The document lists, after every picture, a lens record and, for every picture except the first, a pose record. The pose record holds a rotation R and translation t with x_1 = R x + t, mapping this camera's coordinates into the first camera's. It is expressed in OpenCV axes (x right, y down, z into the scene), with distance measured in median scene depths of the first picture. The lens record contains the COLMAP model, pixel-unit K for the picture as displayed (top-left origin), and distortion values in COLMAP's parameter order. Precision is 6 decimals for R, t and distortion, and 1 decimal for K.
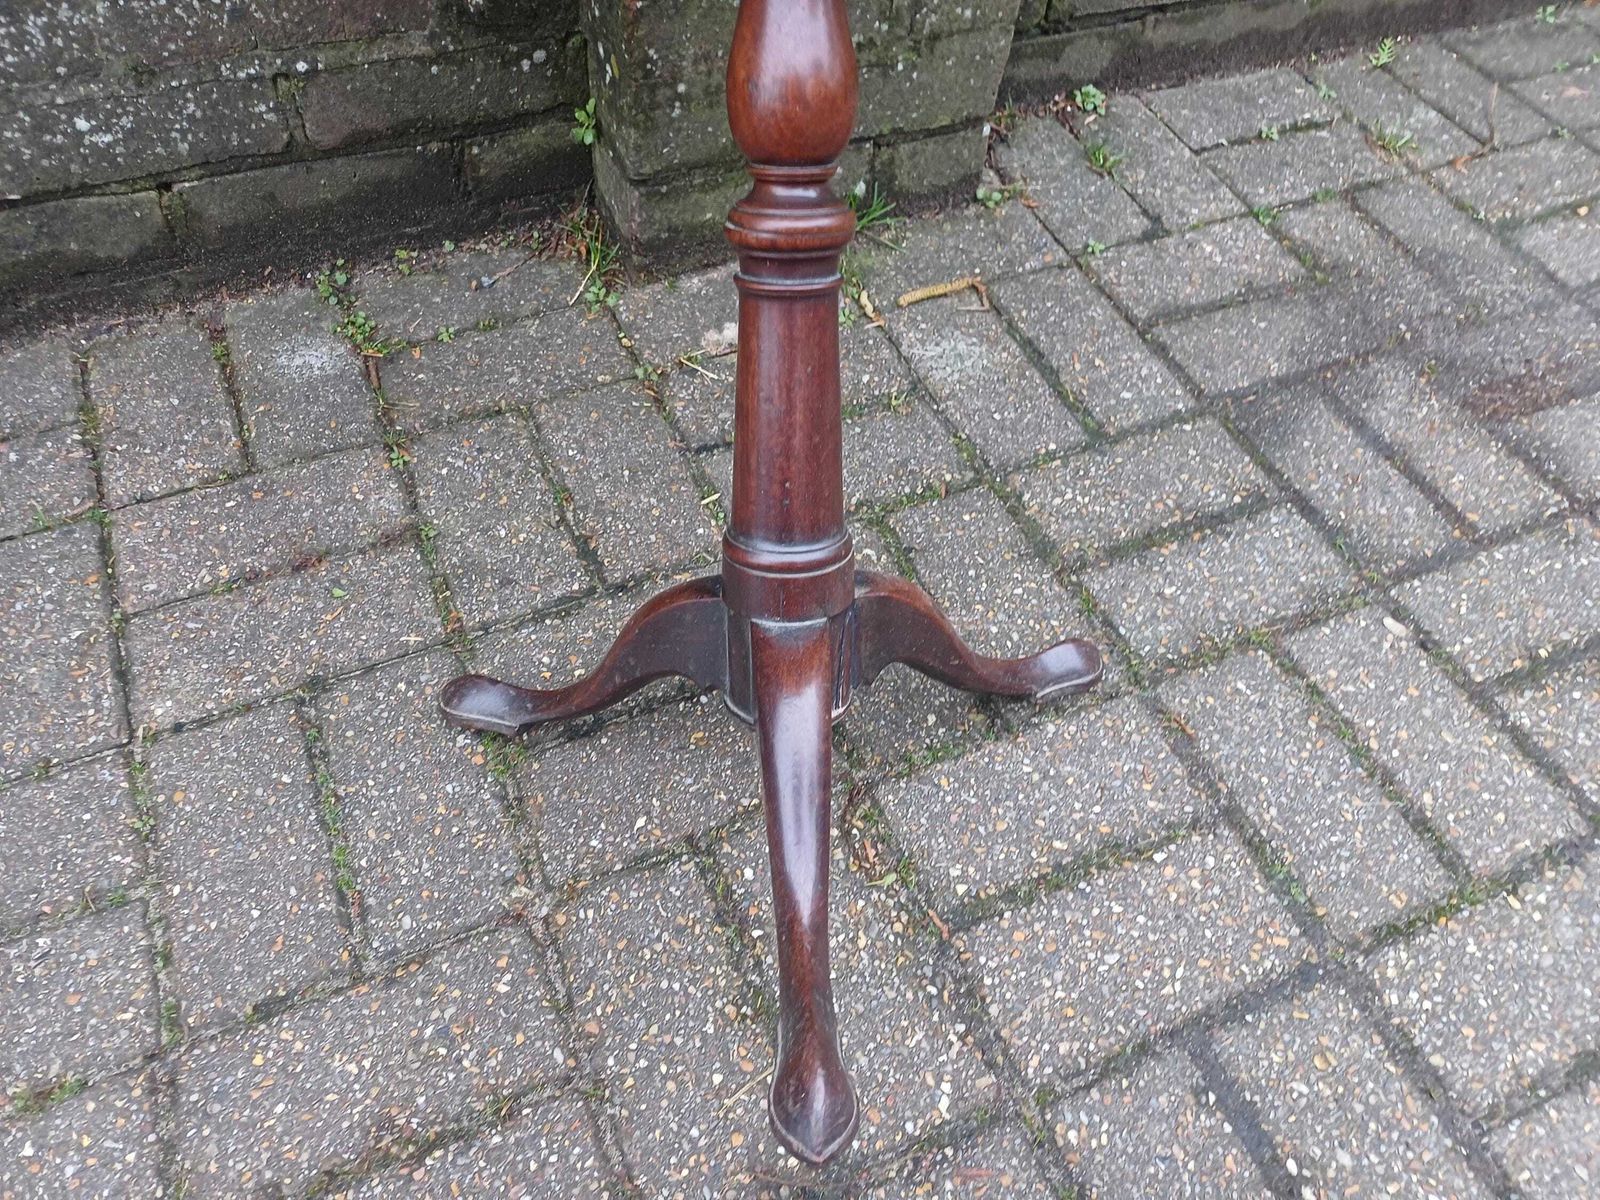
lens RADIAL K [[1190.3, 0, 790.3], [0, 1190.3, 589.0], [0, 0, 1]] dist [0.054699, -0.045980]
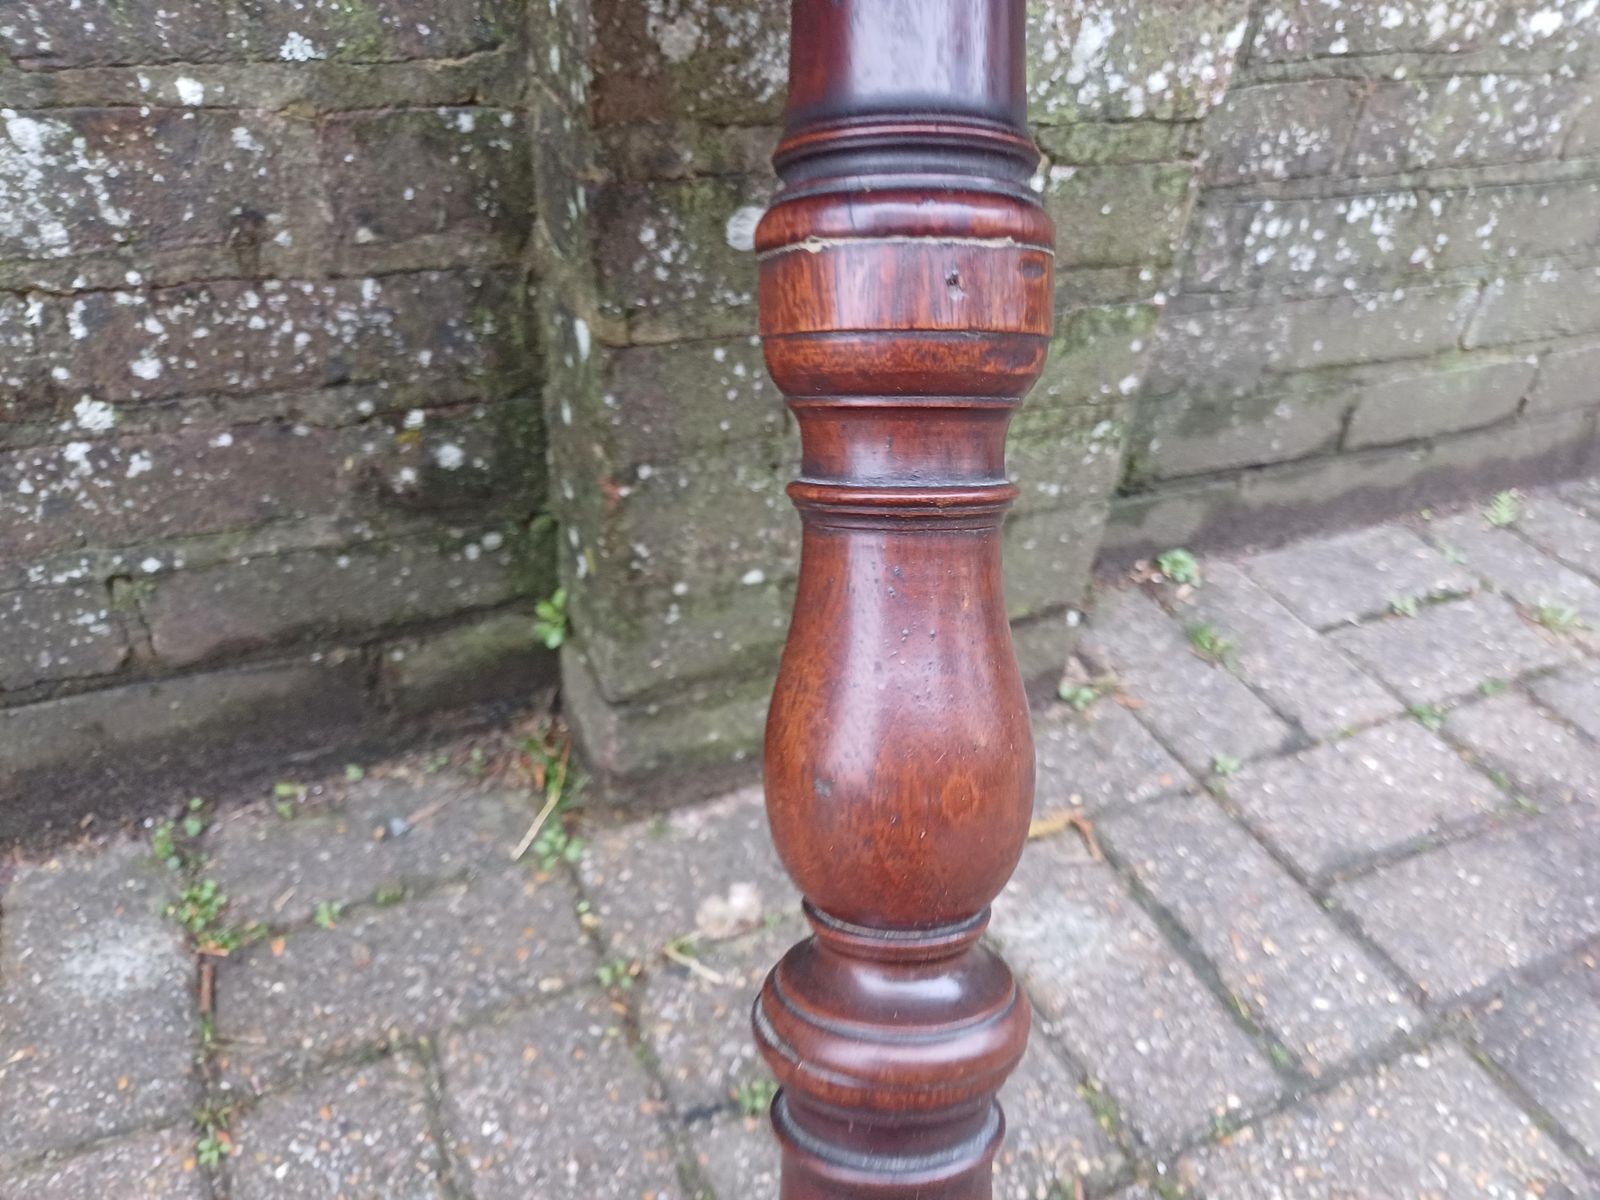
lens RADIAL K [[1190.3, 0, 805.0], [0, 1190.3, 600.8], [0, 0, 1]] dist [0.054699, -0.045980]
pose [[0.999851, 0.000280, 0.017285, -0.027639], [0.004748, 0.956974, -0.290135, -0.204936], [-0.016623, 0.290174, 0.956829, 0.314690]]
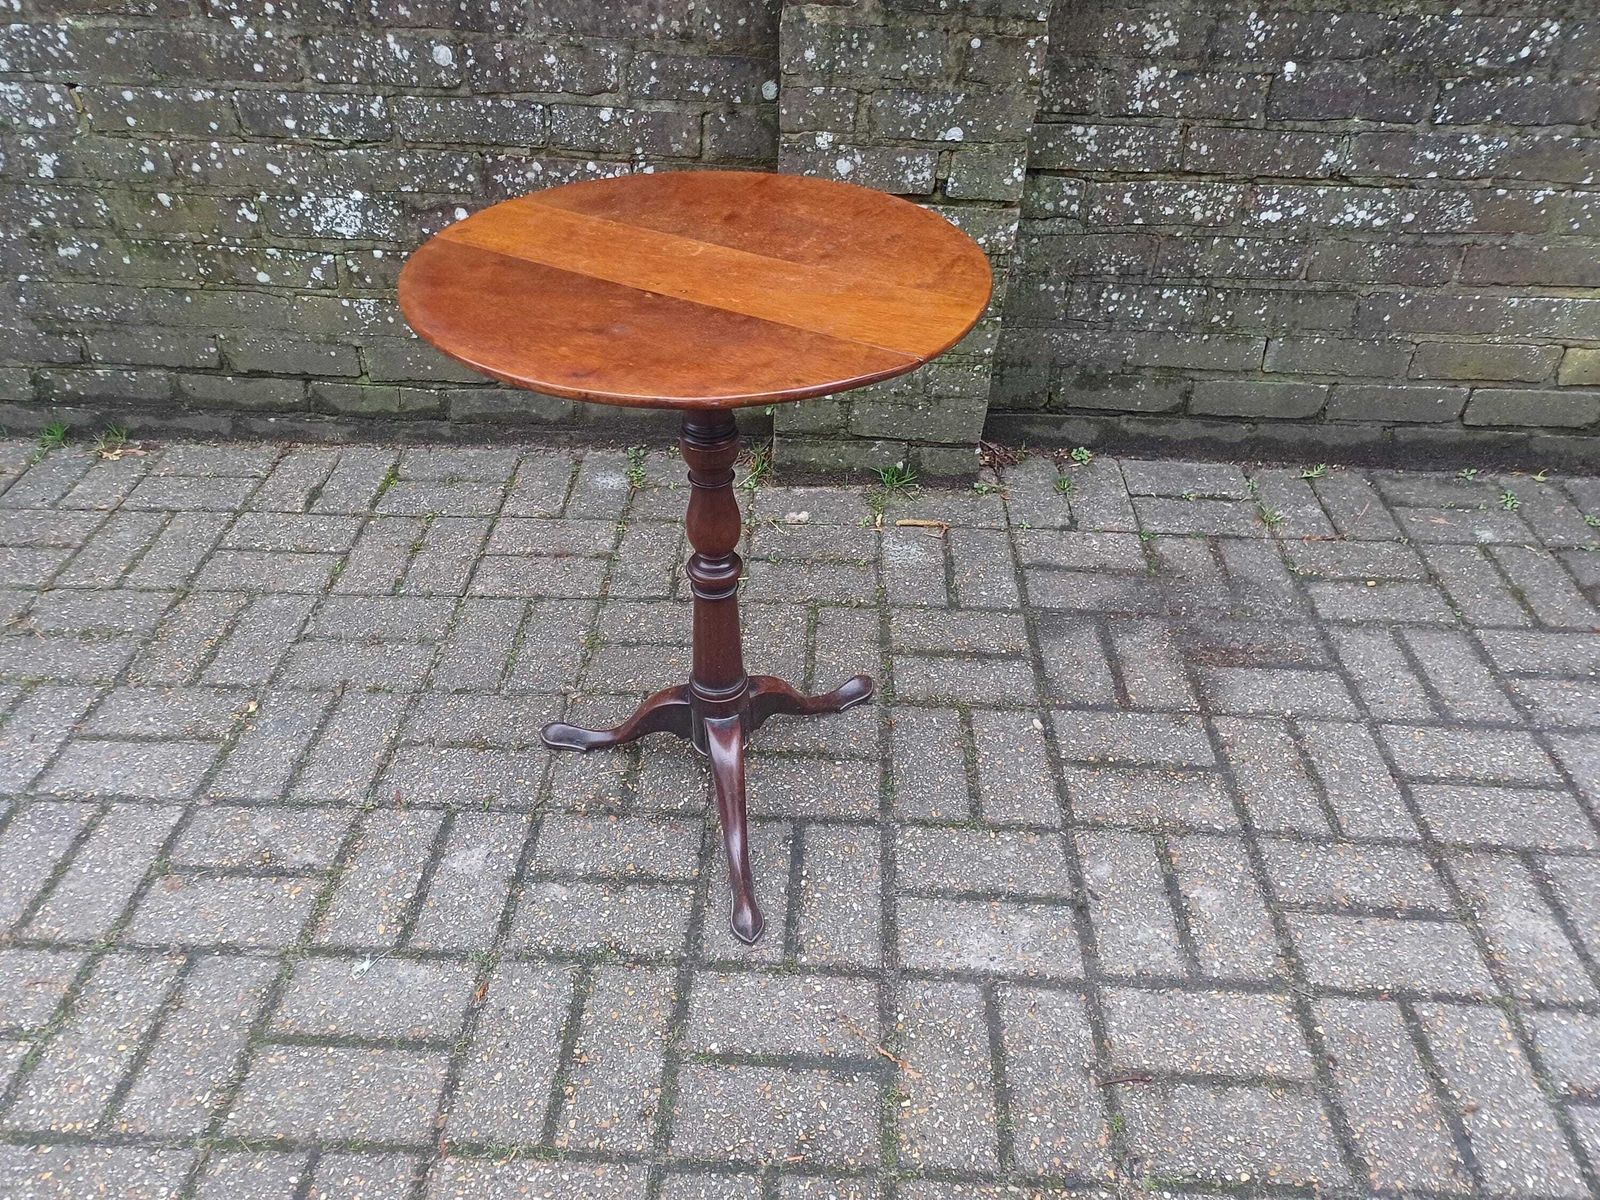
lens RADIAL K [[1197.8, 0, 785.2], [0, 1197.8, 592.6], [0, 0, 1]] dist [0.068186, -0.063946]
pose [[0.894760, 0.240953, -0.375960, 0.765749], [-0.329686, 0.924311, -0.192241, 0.312514], [0.301183, 0.295958, 0.906475, -0.799917]]
